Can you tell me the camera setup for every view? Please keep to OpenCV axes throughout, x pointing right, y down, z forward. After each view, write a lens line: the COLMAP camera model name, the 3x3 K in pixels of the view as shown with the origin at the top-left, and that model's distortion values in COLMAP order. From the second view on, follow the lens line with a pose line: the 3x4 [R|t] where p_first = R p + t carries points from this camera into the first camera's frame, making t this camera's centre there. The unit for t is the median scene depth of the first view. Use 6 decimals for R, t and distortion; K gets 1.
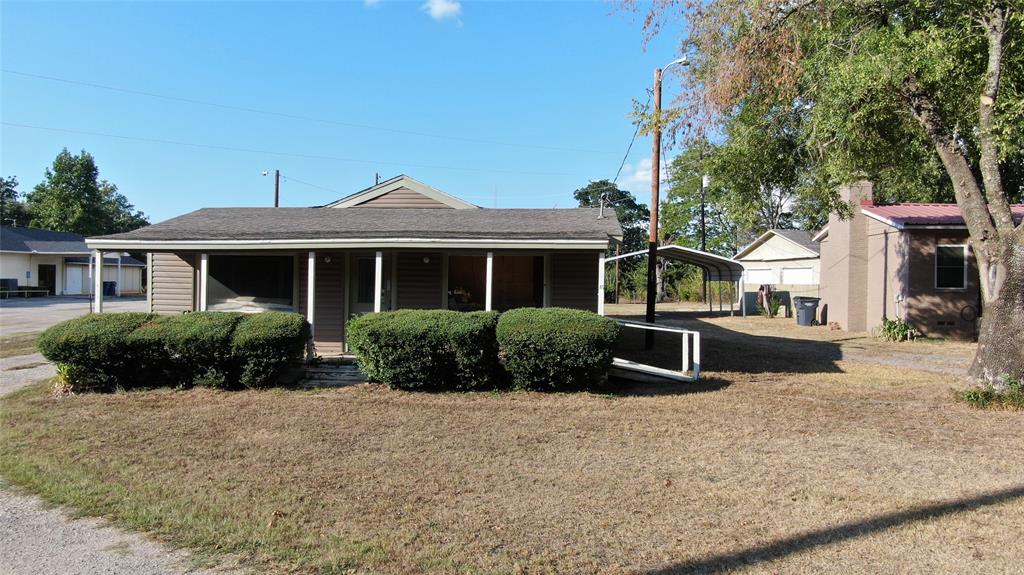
lens RADIAL K [[743.3, 0, 512.0], [0, 743.3, 287.5], [0, 0, 1]] dist [0.006298, 0.003841]
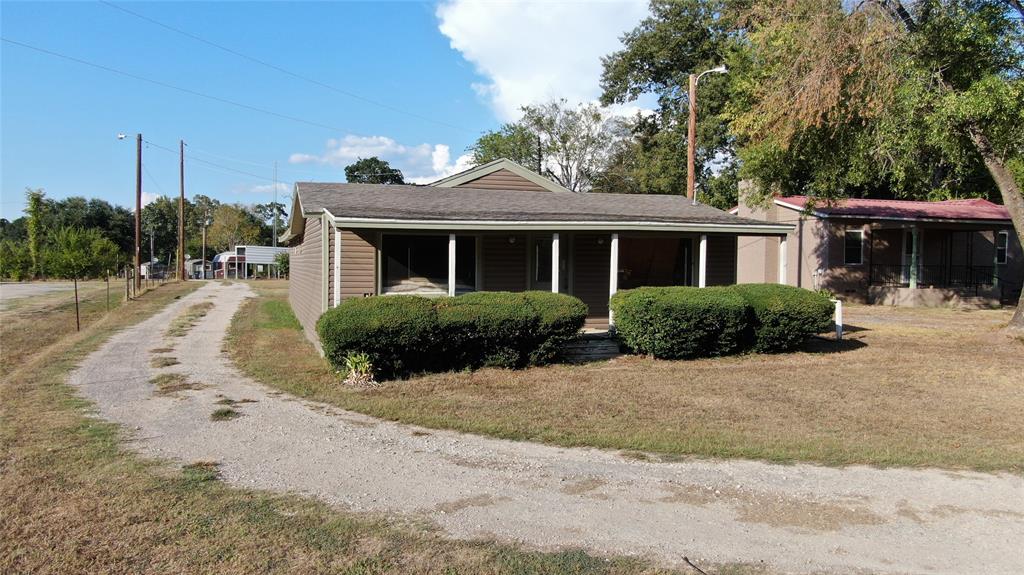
lens RADIAL K [[743.3, 0, 512.0], [0, 743.3, 287.5], [0, 0, 1]] dist [0.006298, 0.003841]
pose [[0.918569, -0.020208, 0.394745, -0.731176], [0.007980, 0.999437, 0.032595, -0.006453], [-0.395181, -0.026791, 0.918212, 0.065537]]
